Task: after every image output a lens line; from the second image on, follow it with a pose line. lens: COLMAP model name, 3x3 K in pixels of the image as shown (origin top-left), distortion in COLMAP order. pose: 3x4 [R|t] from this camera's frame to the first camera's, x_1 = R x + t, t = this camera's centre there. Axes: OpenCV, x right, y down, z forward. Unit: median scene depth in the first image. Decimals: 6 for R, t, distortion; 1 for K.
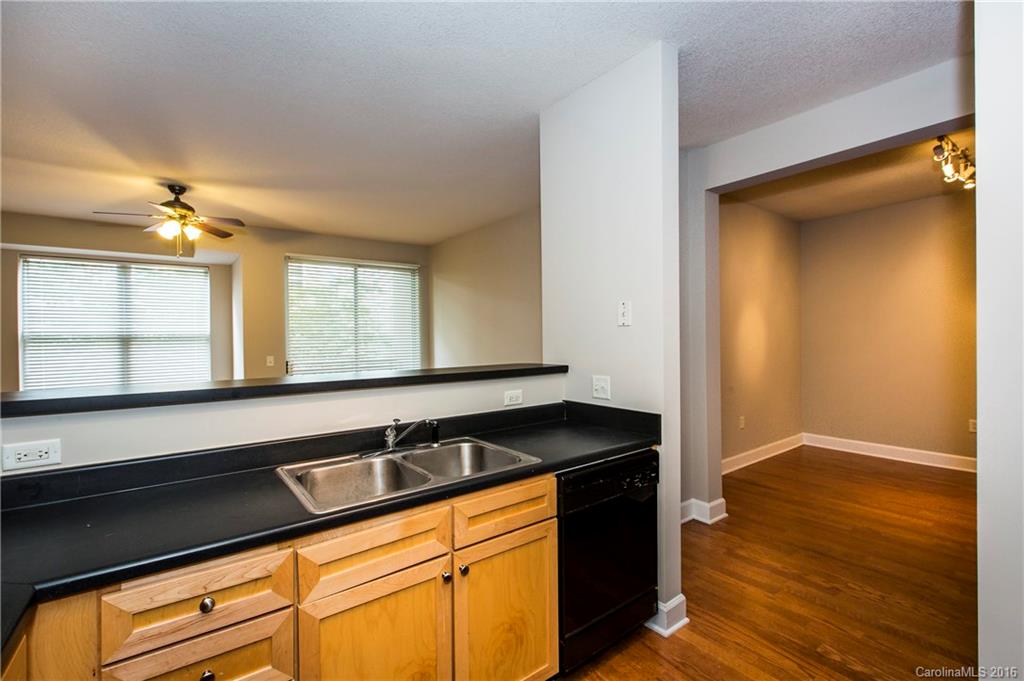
lens RADIAL K [[454.3, 0, 512.5], [0, 454.3, 337.0], [0, 0, 1]] dist [0.000146, -0.000412]
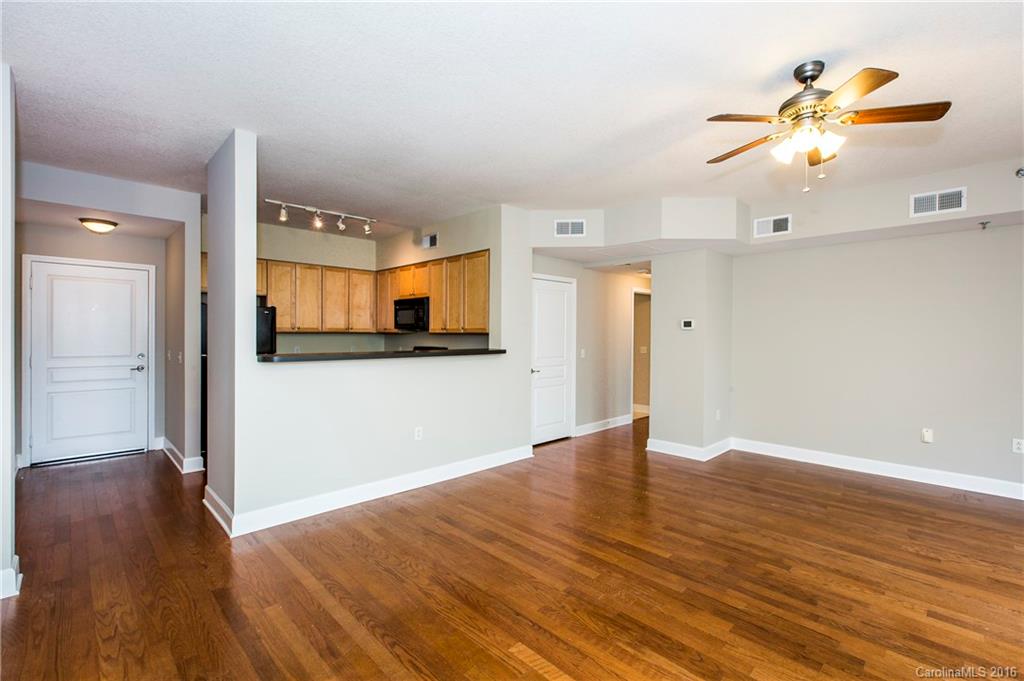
lens RADIAL K [[454.3, 0, 512.5], [0, 454.3, 337.0], [0, 0, 1]] dist [0.000146, -0.000412]
pose [[-0.992082, 0.005723, -0.125458, -0.295382], [0.004389, 0.999931, 0.010907, 0.001948], [0.125512, 0.010270, -0.992039, 1.522877]]
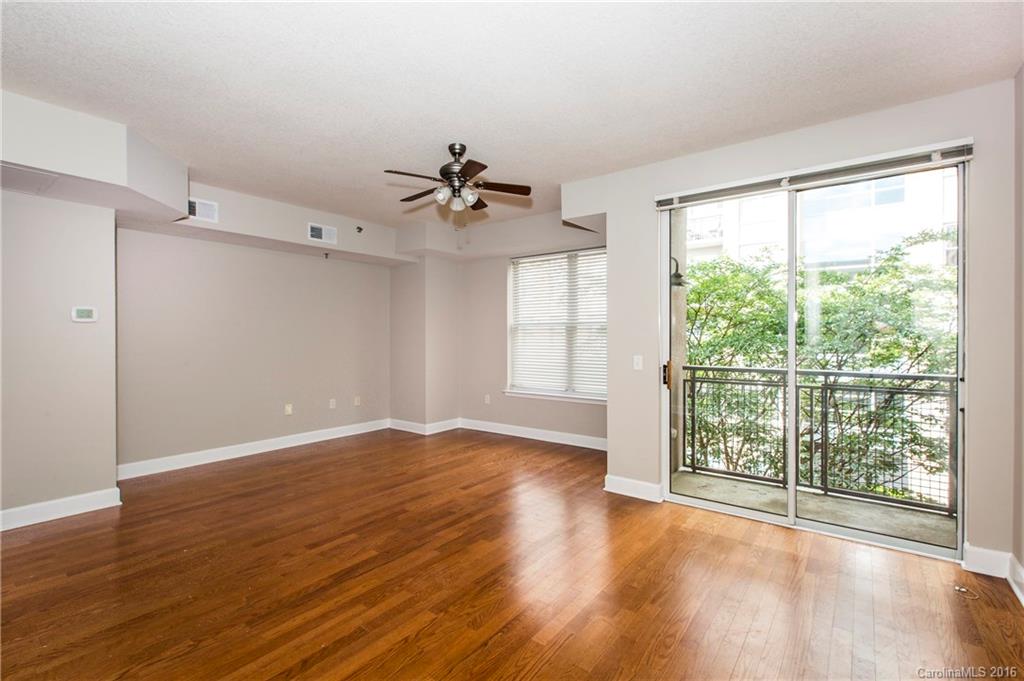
lens RADIAL K [[462.1, 0, 511.3], [0, 462.1, 337.3], [0, 0, 1]] dist [-0.000106, 0.000129]
pose [[0.266545, 0.013982, -0.963721, 0.112477], [-0.005042, 0.999901, 0.013112, 0.010412], [0.963809, 0.001364, 0.266589, 0.869981]]
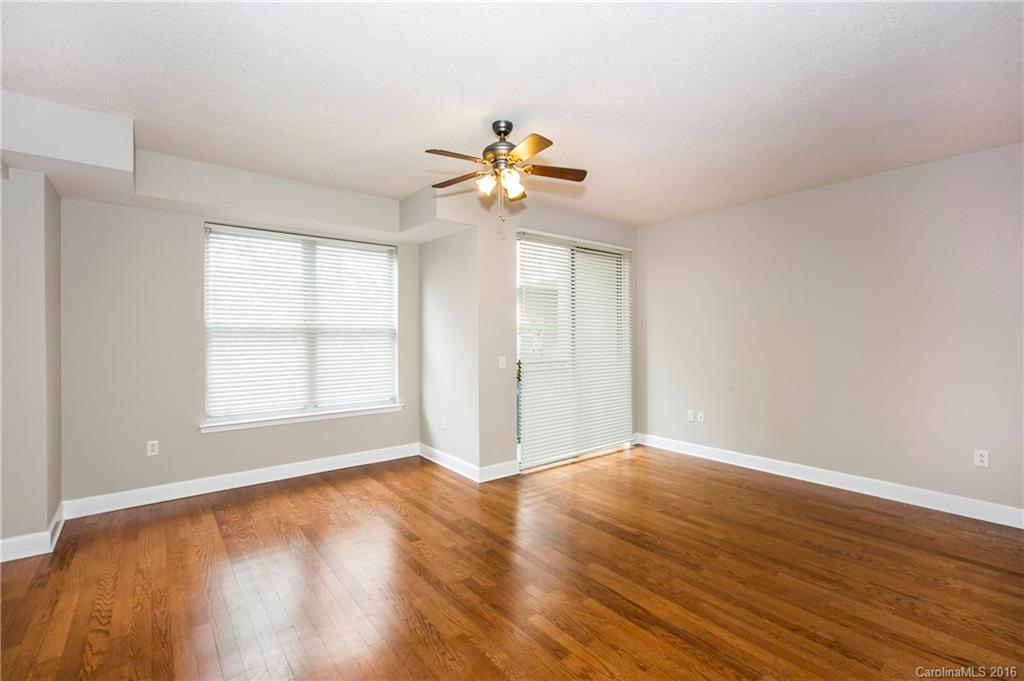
lens RADIAL K [[454.3, 0, 512.5], [0, 454.3, 337.0], [0, 0, 1]] dist [0.000146, -0.000412]
pose [[0.999620, 0.010256, 0.025579, -0.737355], [-0.010252, 0.999947, -0.000292, 0.011453], [-0.025580, 0.000029, 0.999673, 0.273368]]
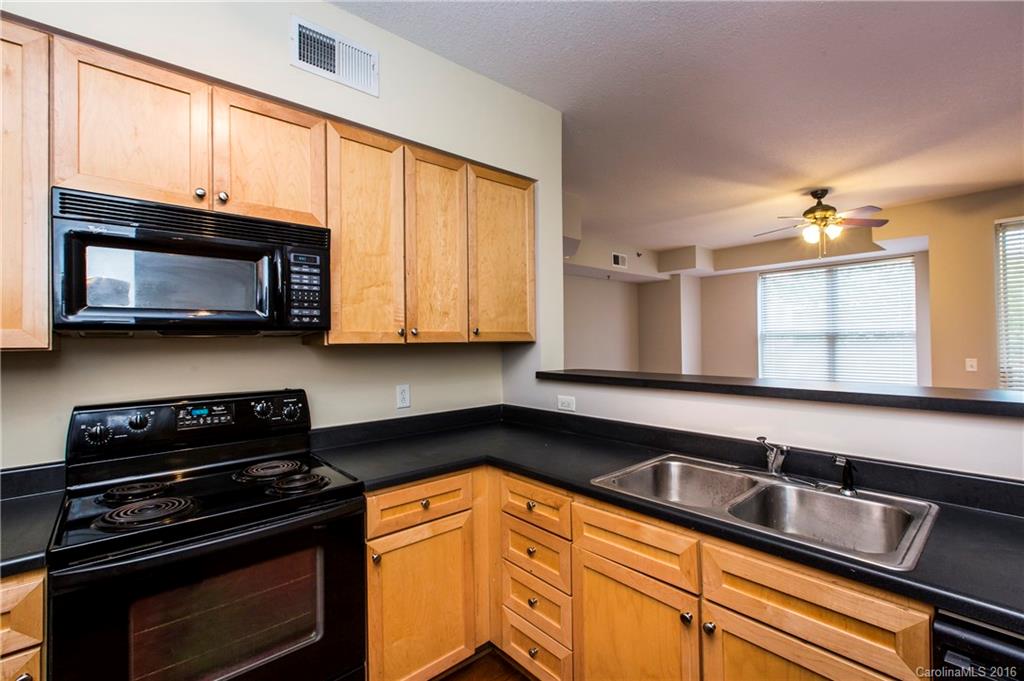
lens RADIAL K [[448.3, 0, 512.0], [0, 448.3, 340.5], [0, 0, 1]] dist [-0.000666, -0.000027]
pose [[0.073071, 0.009960, -0.997277, 0.240672], [0.008150, 0.999911, 0.010584, -0.004445], [0.997293, -0.008901, 0.072983, 0.216845]]
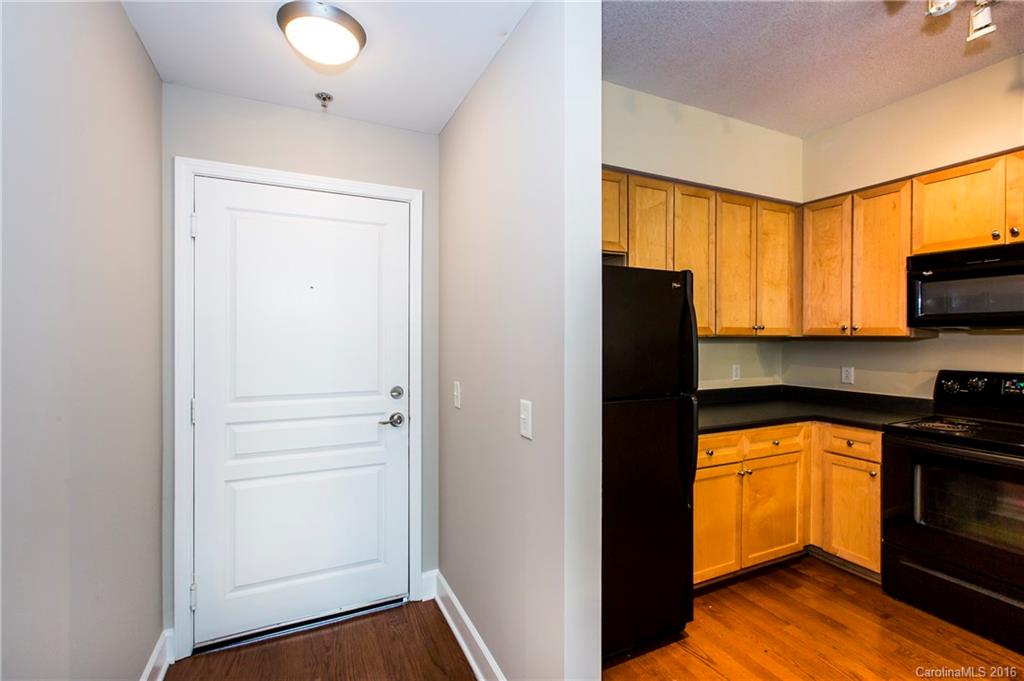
lens RADIAL K [[454.3, 0, 512.5], [0, 454.3, 337.0], [0, 0, 1]] dist [0.000146, -0.000412]
pose [[-0.979812, 0.009427, 0.199697, 0.325502], [0.010354, 0.999940, 0.003600, -0.005387], [-0.199651, 0.005595, -0.979851, 0.653214]]
